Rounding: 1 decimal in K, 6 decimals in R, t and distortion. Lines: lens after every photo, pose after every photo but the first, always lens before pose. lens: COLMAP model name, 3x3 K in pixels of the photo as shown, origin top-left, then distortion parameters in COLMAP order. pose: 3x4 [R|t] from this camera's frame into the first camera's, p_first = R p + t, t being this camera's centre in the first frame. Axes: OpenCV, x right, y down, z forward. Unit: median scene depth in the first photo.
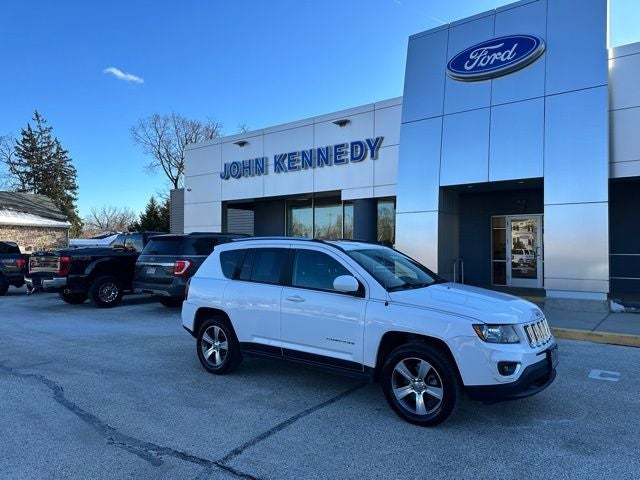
lens RADIAL K [[449.8, 0, 320.0], [0, 449.8, 240.0], [0, 0, 1]] dist [0.041347, -0.047120]
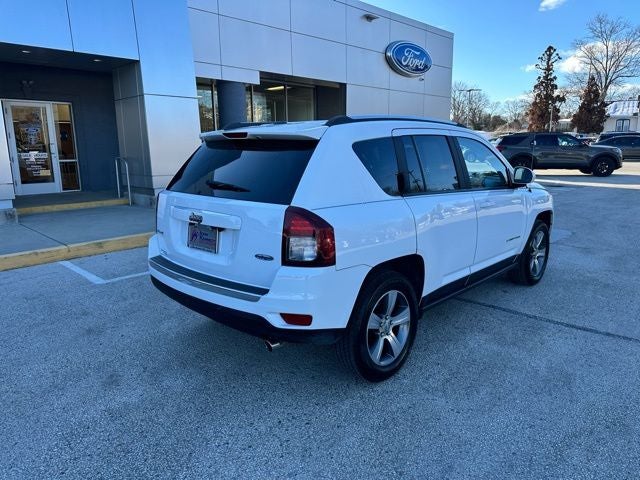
lens RADIAL K [[454.8, 0, 311.8], [0, 454.8, 239.9], [0, 0, 1]] dist [0.001894, -0.000182]
pose [[0.117292, -0.202328, 0.972268, -0.369564], [-0.009839, 0.978741, 0.204862, 0.016412], [-0.993049, -0.033595, 0.112808, 0.526313]]
